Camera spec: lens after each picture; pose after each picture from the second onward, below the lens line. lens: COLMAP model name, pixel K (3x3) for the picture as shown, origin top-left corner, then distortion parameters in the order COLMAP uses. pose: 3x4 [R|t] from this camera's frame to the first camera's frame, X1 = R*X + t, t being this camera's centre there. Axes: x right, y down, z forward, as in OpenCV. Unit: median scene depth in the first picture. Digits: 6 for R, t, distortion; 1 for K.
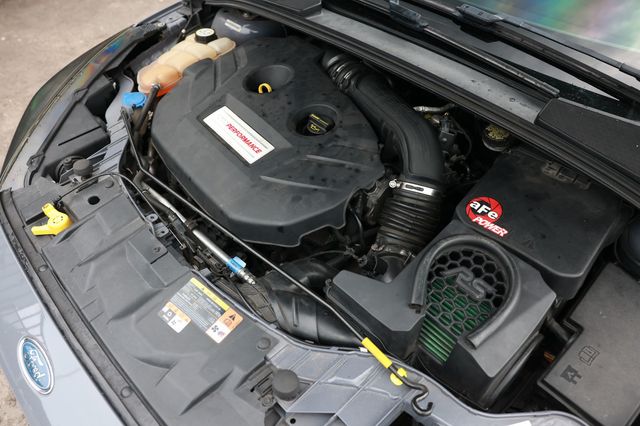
lens RADIAL K [[498.9, 0, 320.1], [0, 498.9, 210.6], [0, 0, 1]] dist [-0.101940, 0.066898]
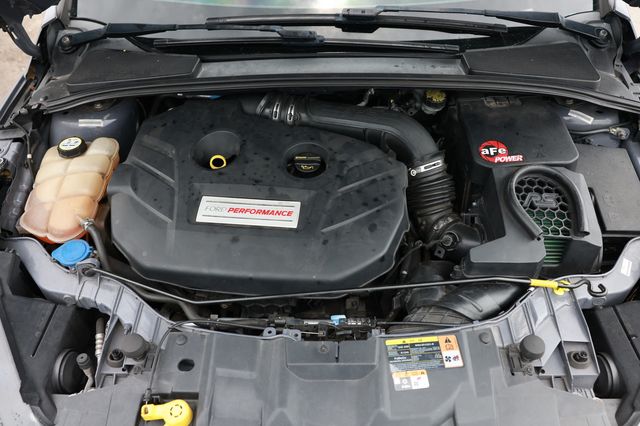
lens RADIAL K [[498.9, 0, 320.4], [0, 498.9, 211.8], [0, 0, 1]] dist [-0.101940, 0.066898]
pose [[0.699081, -0.512122, 0.499017, -0.594038], [0.515289, 0.844666, 0.144971, -0.244704], [-0.495745, 0.155792, 0.854380, 0.154748]]
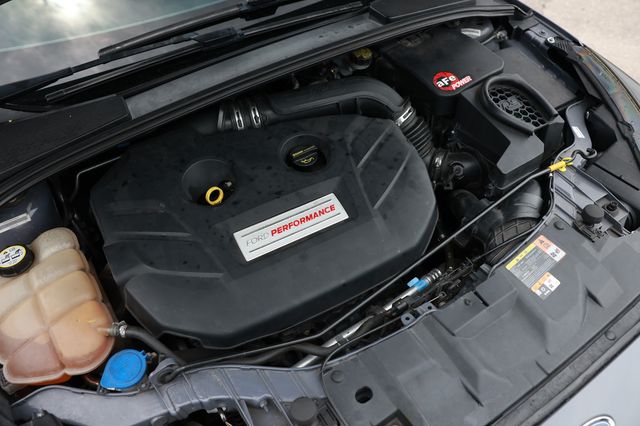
lens RADIAL K [[498.9, 0, 315.4], [0, 498.9, 214.4], [0, 0, 1]] dist [-0.101940, 0.066898]
pose [[0.172525, -0.721114, 0.670991, -0.788633], [0.718983, 0.557814, 0.414618, -0.539591], [-0.673275, 0.410899, 0.614705, 0.494939]]
